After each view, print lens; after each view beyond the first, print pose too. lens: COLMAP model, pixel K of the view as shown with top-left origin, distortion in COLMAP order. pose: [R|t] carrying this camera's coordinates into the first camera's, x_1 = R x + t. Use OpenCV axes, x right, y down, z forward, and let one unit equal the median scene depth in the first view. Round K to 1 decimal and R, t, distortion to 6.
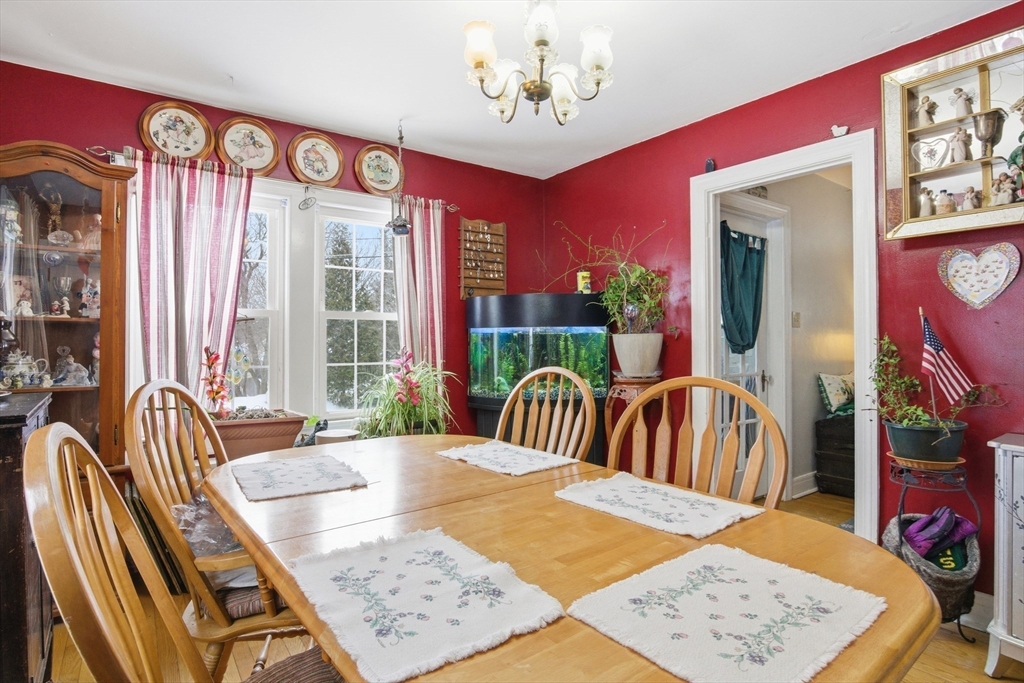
lens RADIAL K [[513.9, 0, 508.7], [0, 513.9, 338.8], [0, 0, 1]] dist [-0.019904, -0.001568]
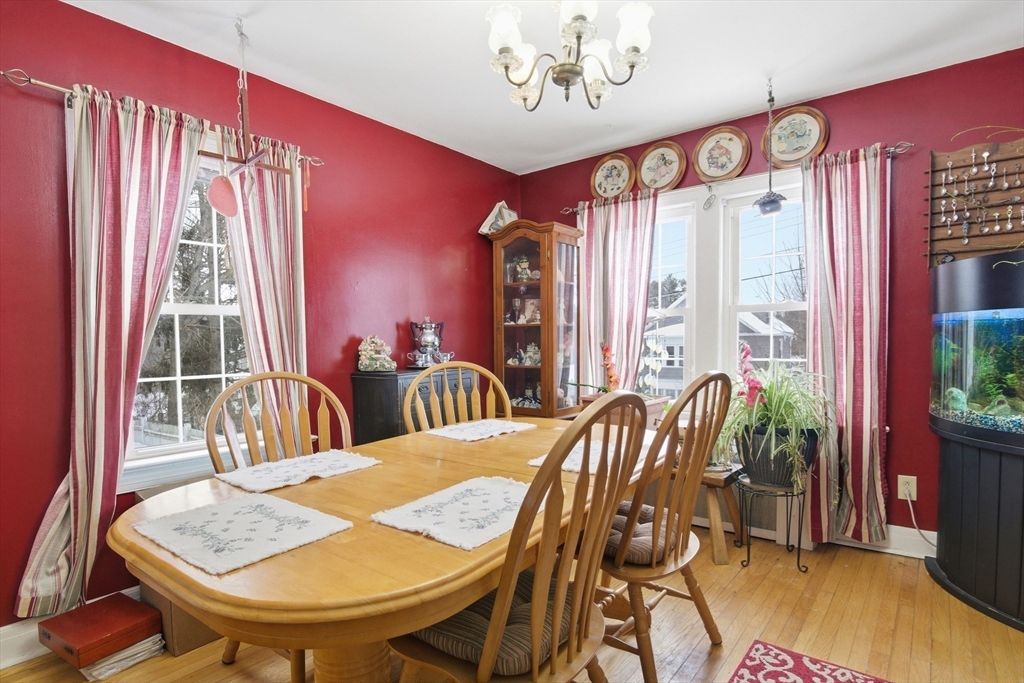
lens RADIAL K [[502.4, 0, 499.4], [0, 502.4, 346.4], [0, 0, 1]] dist [-0.011247, -0.009670]
pose [[0.283767, 0.012511, -0.958812, 0.496735], [0.015137, 0.999732, 0.017525, 0.002746], [0.958774, -0.019486, 0.283502, 0.328543]]
